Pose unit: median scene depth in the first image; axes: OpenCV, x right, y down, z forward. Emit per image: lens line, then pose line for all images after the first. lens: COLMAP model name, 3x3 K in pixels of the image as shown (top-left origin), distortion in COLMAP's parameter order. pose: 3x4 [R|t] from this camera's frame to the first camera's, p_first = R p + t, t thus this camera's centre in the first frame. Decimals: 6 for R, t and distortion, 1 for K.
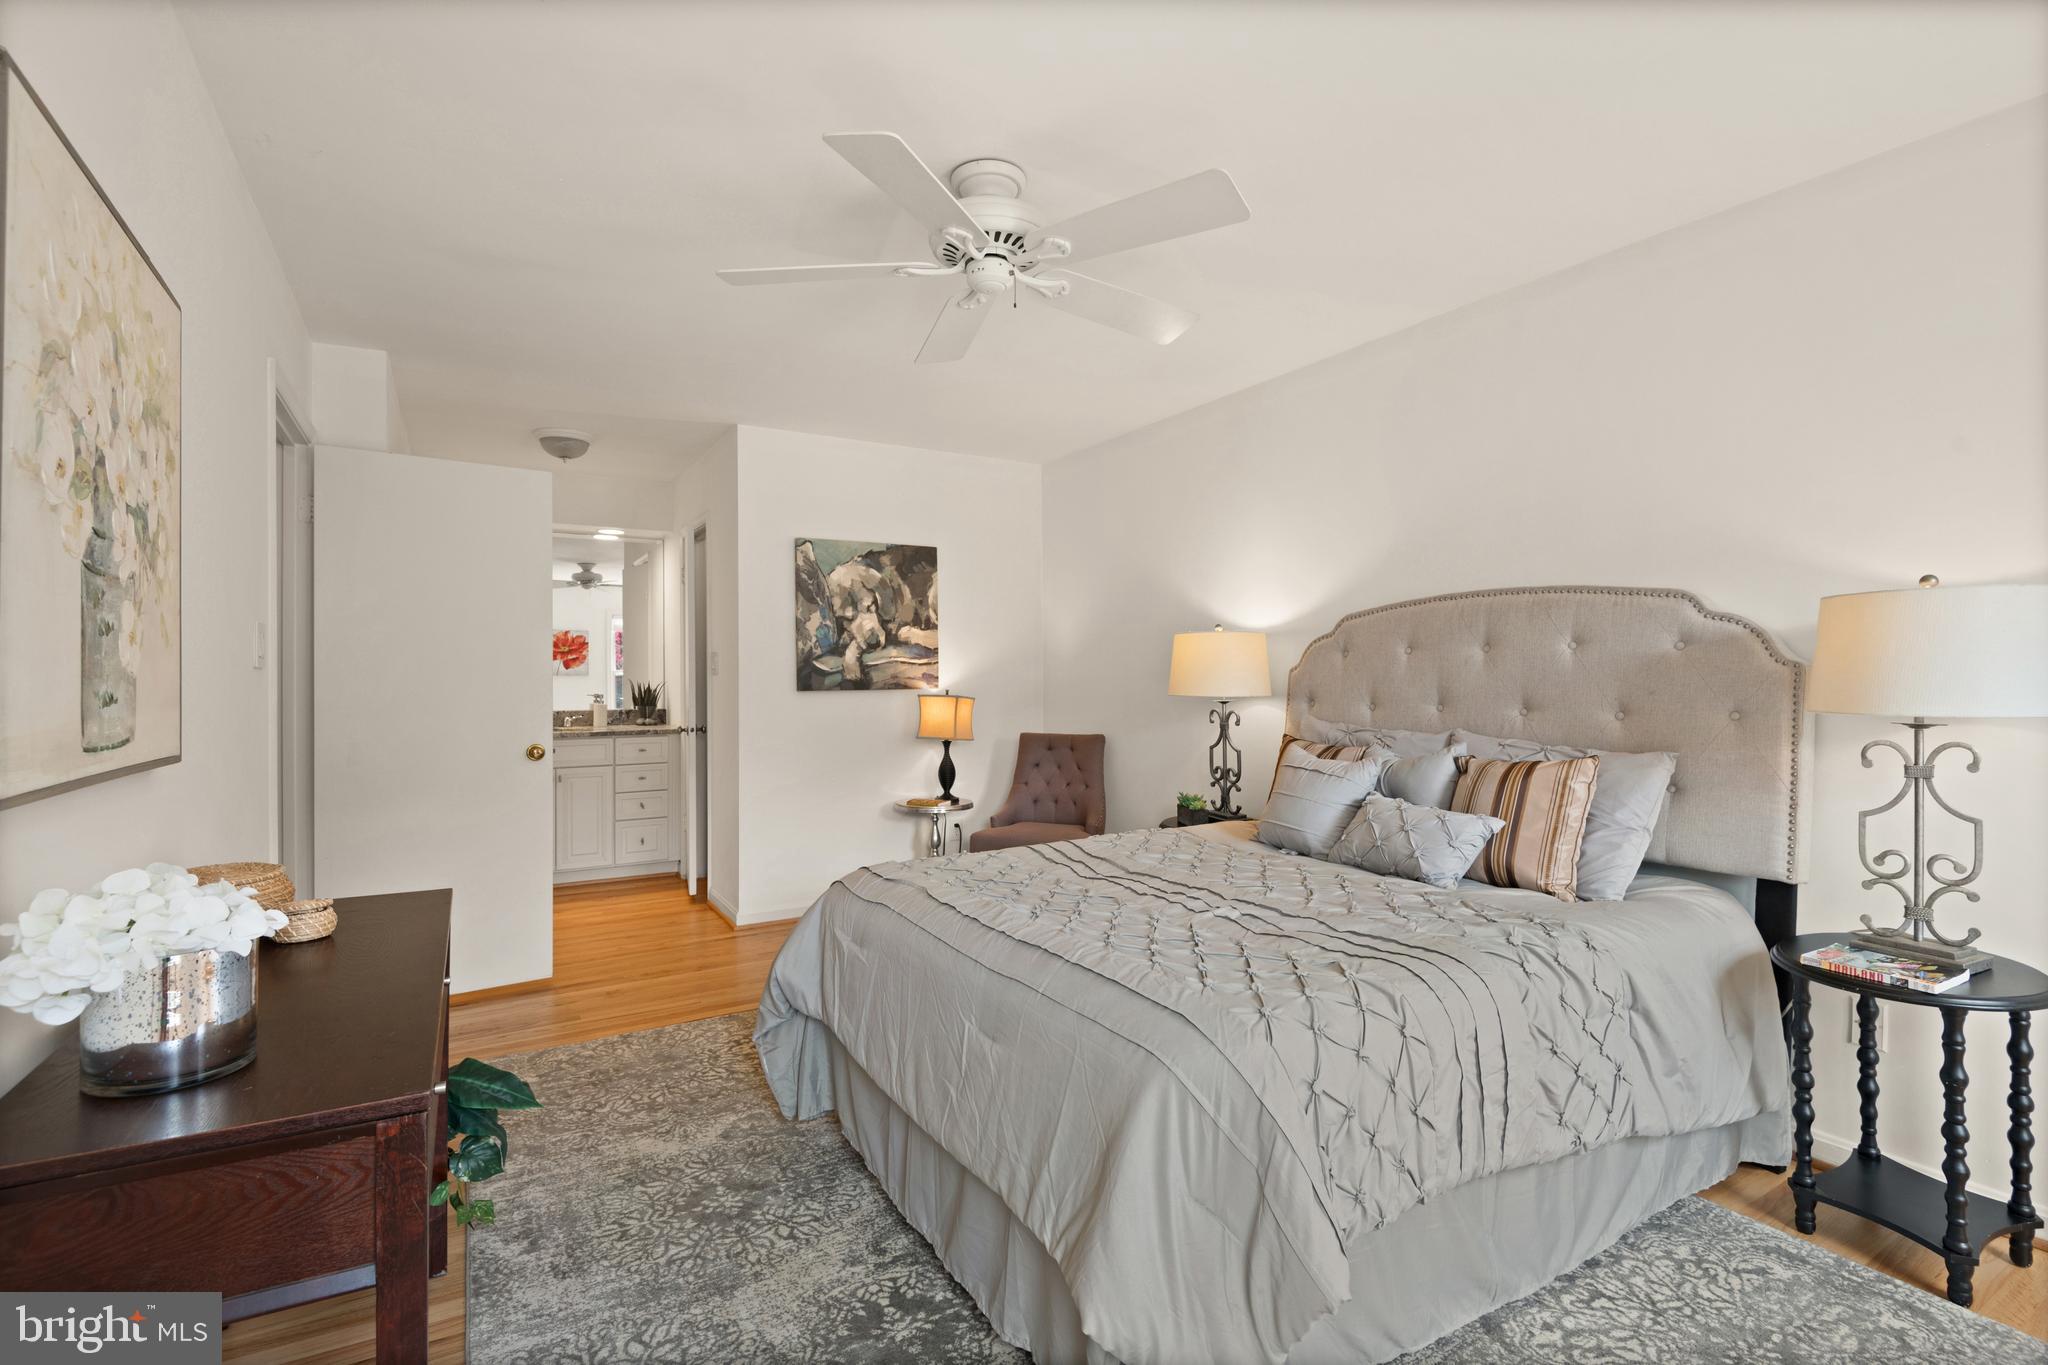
lens RADIAL K [[948.3, 0, 1020.4], [0, 948.3, 688.5], [0, 0, 1]] dist [0.002862, -0.006598]
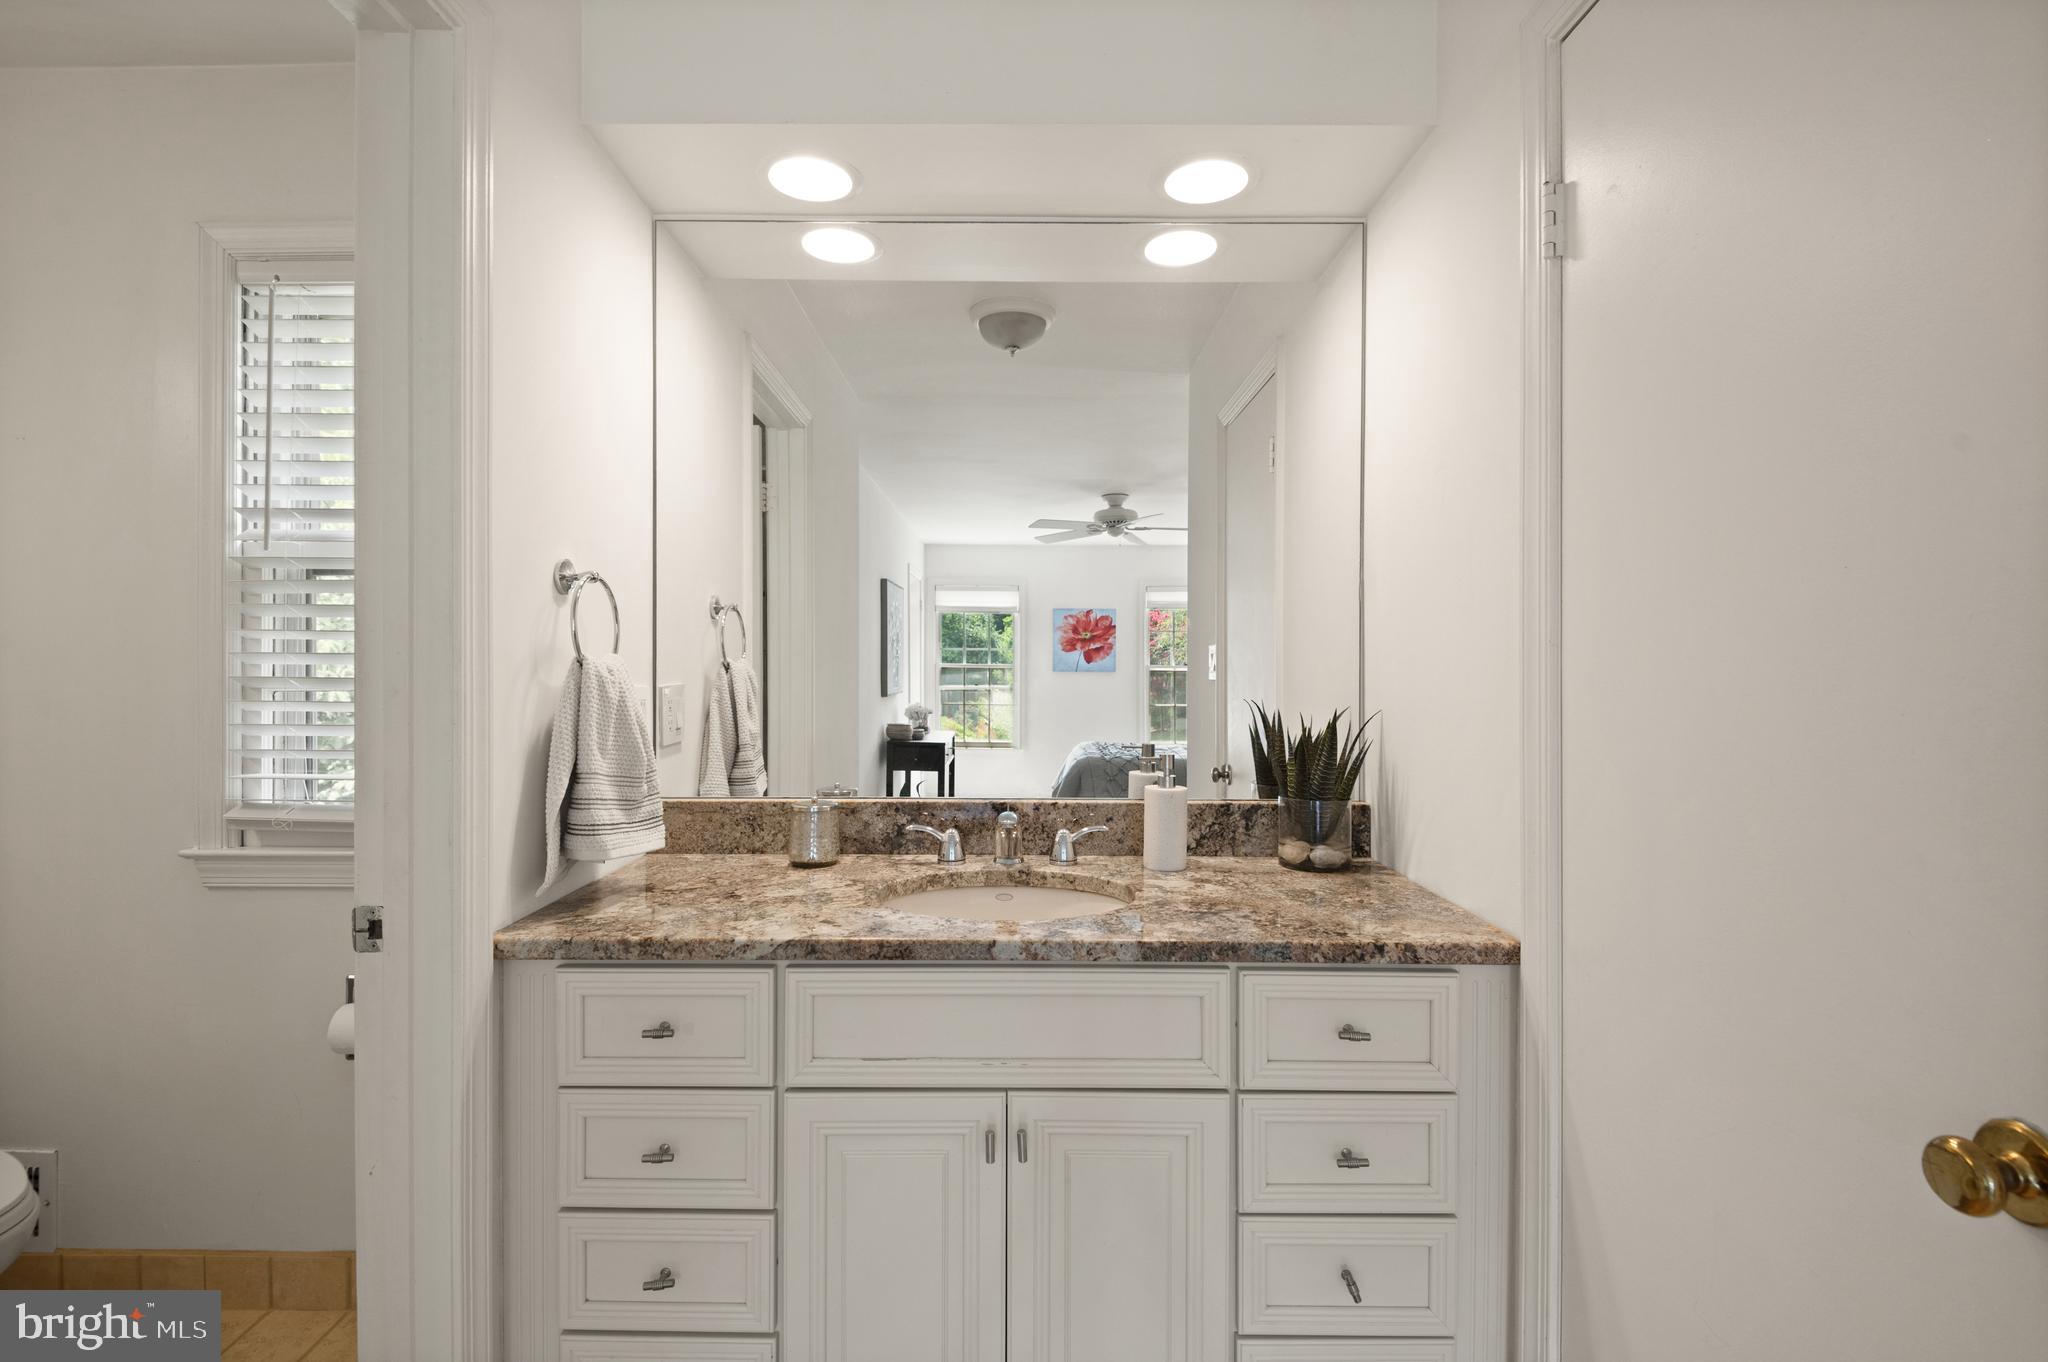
lens RADIAL K [[948.3, 0, 1021.4], [0, 948.3, 678.7], [0, 0, 1]] dist [0.002862, -0.006598]
pose [[0.866031, 0.003438, -0.499979, -0.312519], [-0.003681, 0.999993, 0.000502, -0.016713], [0.499977, 0.001405, 0.866037, 0.675421]]
